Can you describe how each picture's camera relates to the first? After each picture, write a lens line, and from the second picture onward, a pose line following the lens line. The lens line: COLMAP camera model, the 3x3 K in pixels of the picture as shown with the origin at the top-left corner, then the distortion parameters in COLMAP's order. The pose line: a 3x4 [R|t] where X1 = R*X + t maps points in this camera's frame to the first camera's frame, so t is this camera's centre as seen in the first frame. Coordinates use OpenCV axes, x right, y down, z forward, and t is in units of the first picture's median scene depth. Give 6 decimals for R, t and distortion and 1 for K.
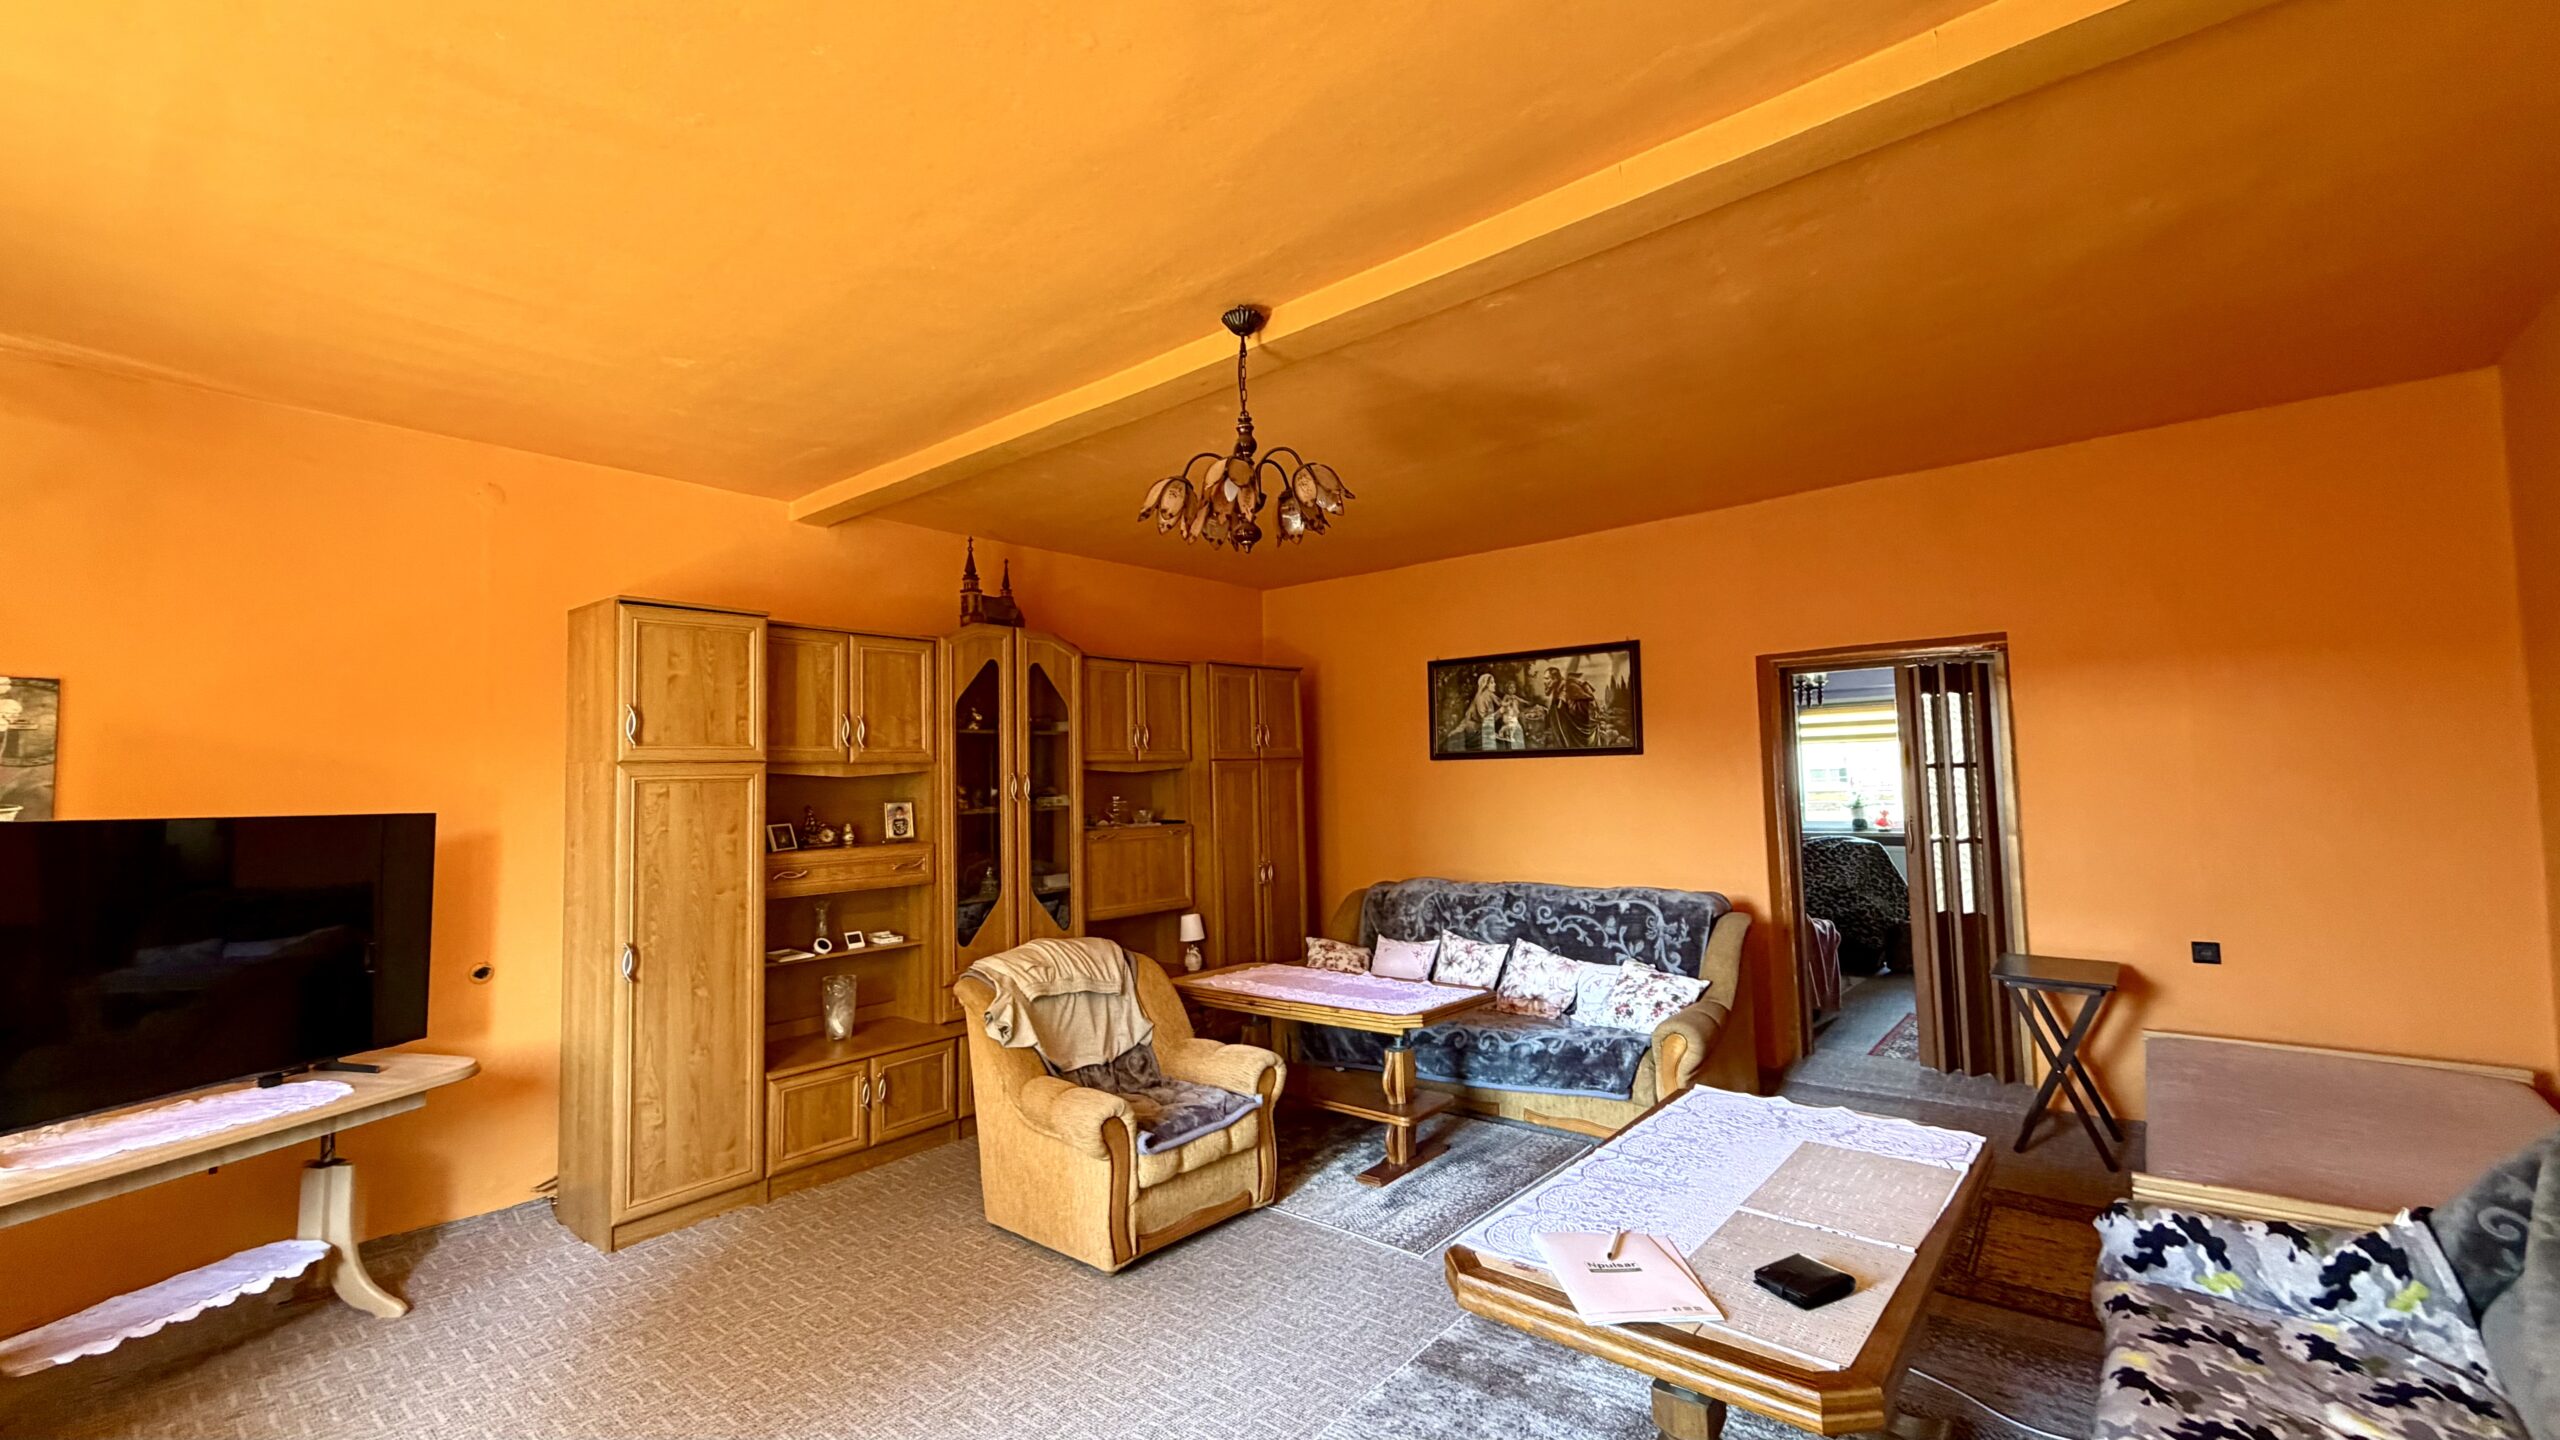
lens RADIAL K [[1007.5, 0, 1273.1], [0, 1007.5, 721.7], [0, 0, 1]] dist [-0.037120, -0.000055]
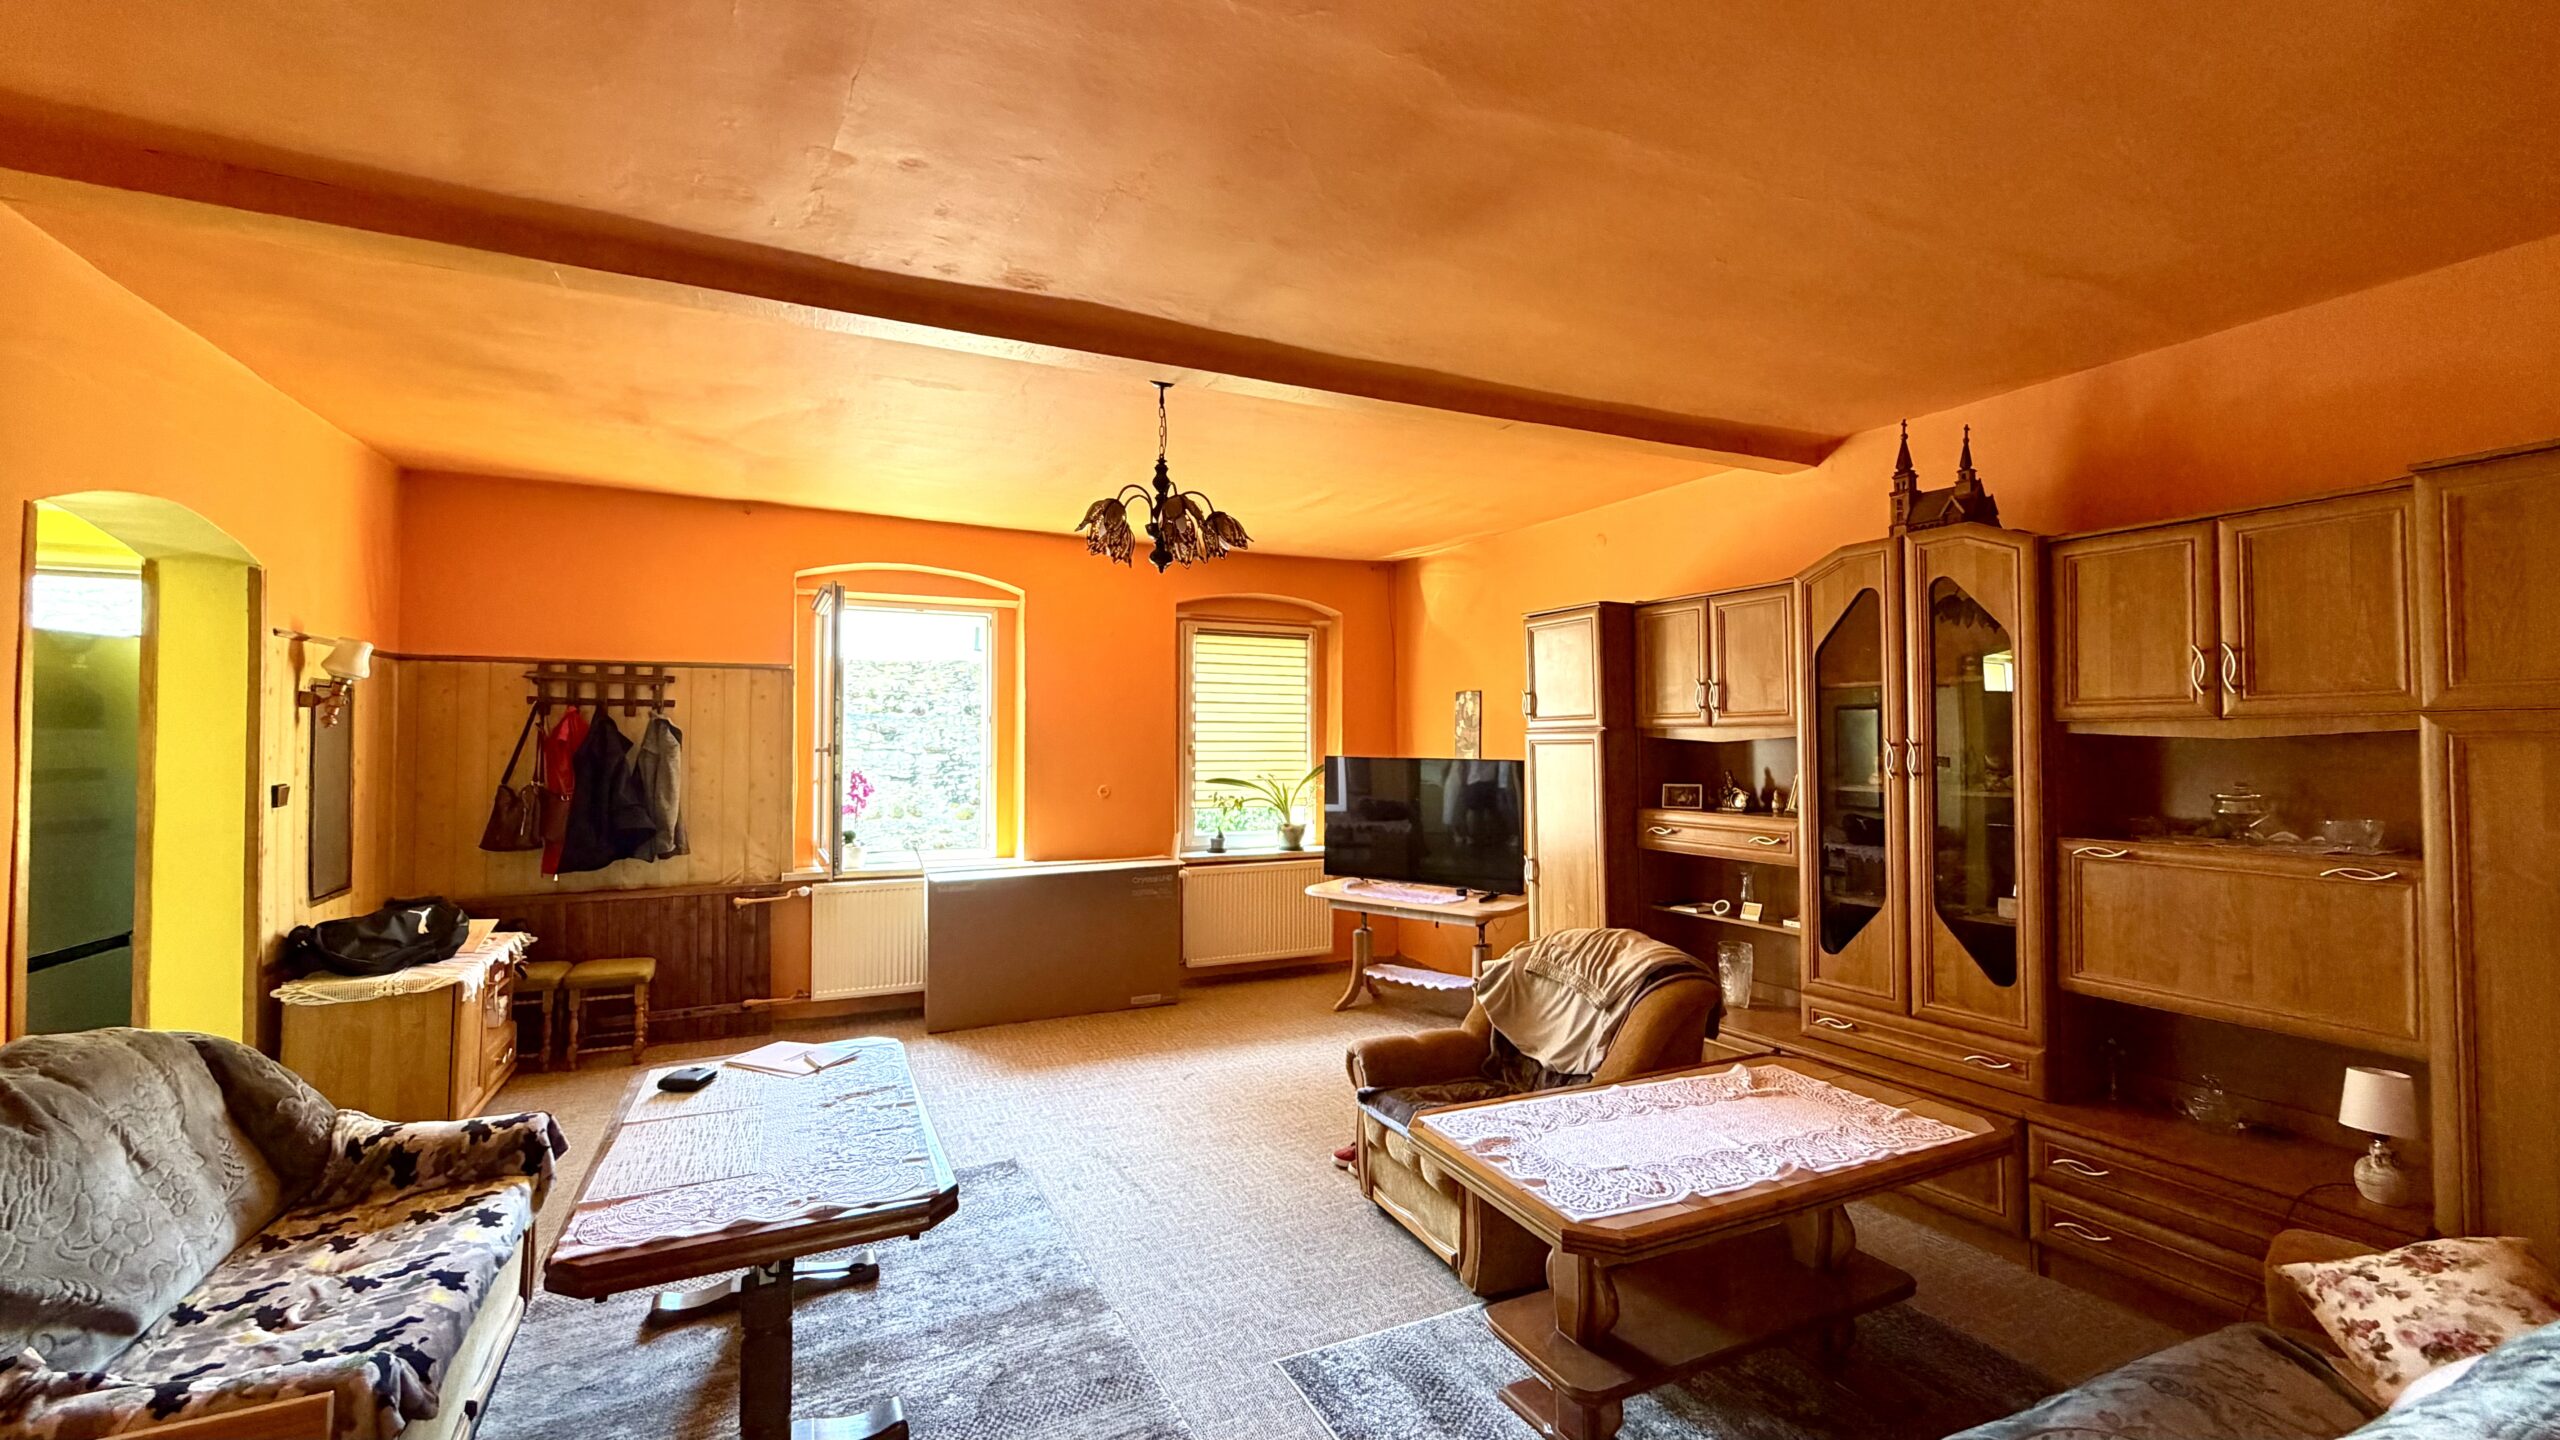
lens RADIAL K [[1007.5, 0, 1273.1], [0, 1007.5, 721.7], [0, 0, 1]] dist [-0.037120, -0.000055]
pose [[-0.421464, 0.002897, -0.906841, 0.559358], [0.056830, 0.998114, -0.023224, 0.028977], [0.905063, -0.061324, -0.420834, 0.871999]]
